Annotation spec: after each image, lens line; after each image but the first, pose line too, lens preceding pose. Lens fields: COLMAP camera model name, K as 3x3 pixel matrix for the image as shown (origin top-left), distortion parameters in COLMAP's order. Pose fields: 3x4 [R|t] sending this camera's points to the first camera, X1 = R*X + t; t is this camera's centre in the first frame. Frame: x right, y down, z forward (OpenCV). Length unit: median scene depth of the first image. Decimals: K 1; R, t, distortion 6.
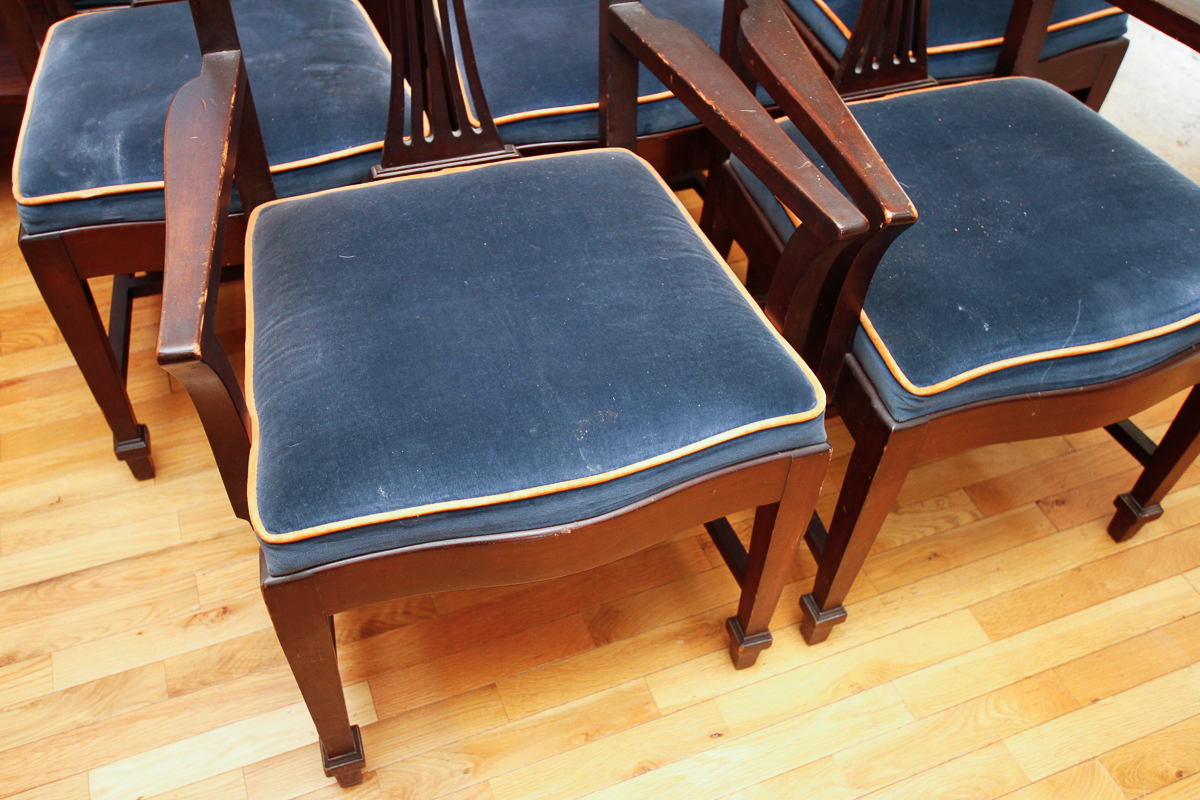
lens RADIAL K [[1058.2, 0, 599.4], [0, 1058.2, 415.5], [0, 0, 1]] dist [-0.004296, 0.057093]
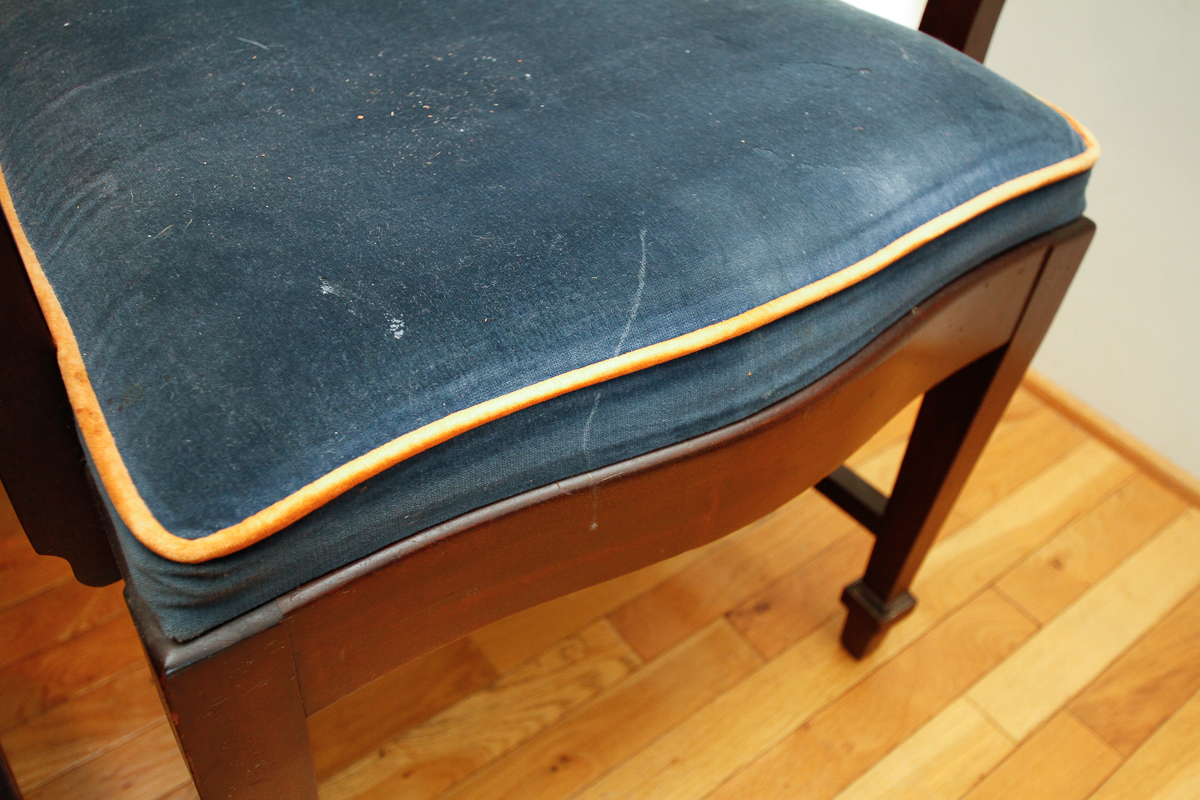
lens RADIAL K [[1058.2, 0, 599.4], [0, 1058.2, 415.5], [0, 0, 1]] dist [-0.004296, 0.057093]
pose [[0.962213, -0.163274, 0.217915, 0.311128], [0.175452, 0.983769, -0.037622, -0.025669], [-0.208236, 0.074434, 0.975242, 0.567476]]
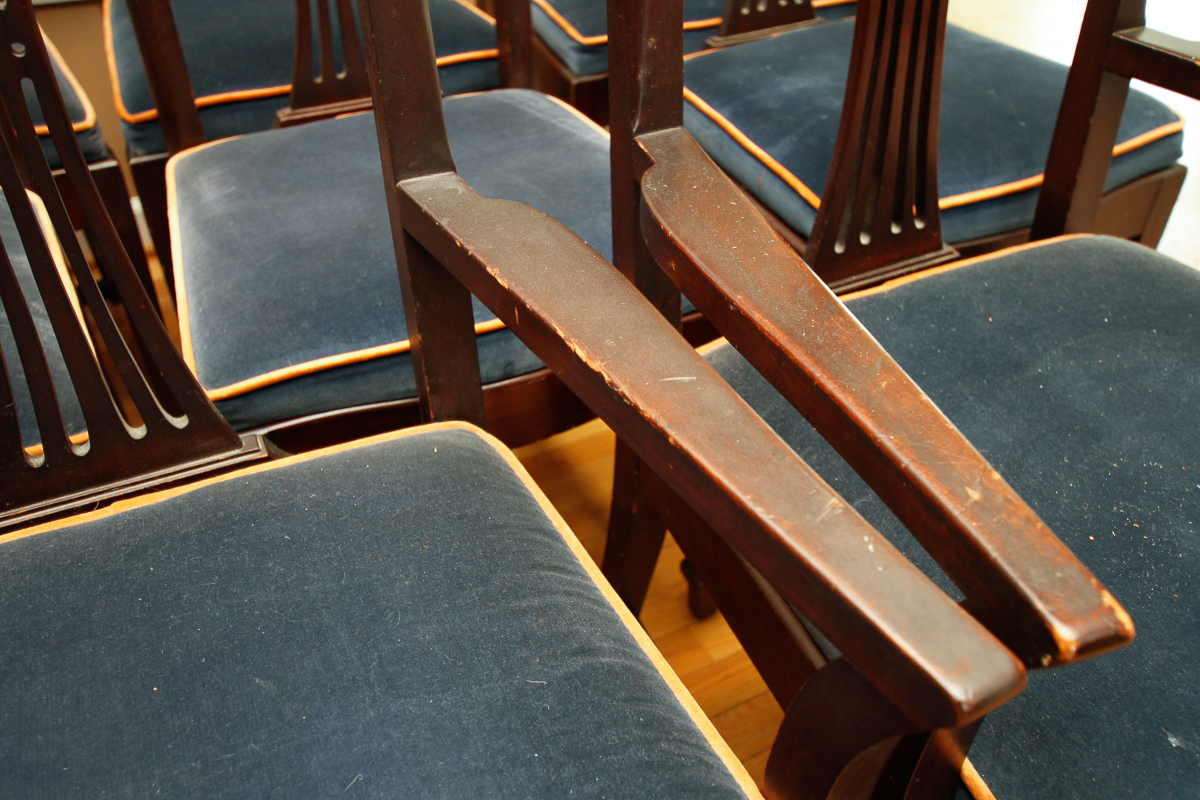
lens RADIAL K [[1058.2, 0, 599.4], [0, 1058.2, 415.5], [0, 0, 1]] dist [-0.004296, 0.057093]
pose [[0.993359, -0.093842, 0.066575, 0.063871], [0.102202, 0.985438, -0.135892, -0.185309], [-0.052853, 0.141794, 0.988484, 0.475818]]
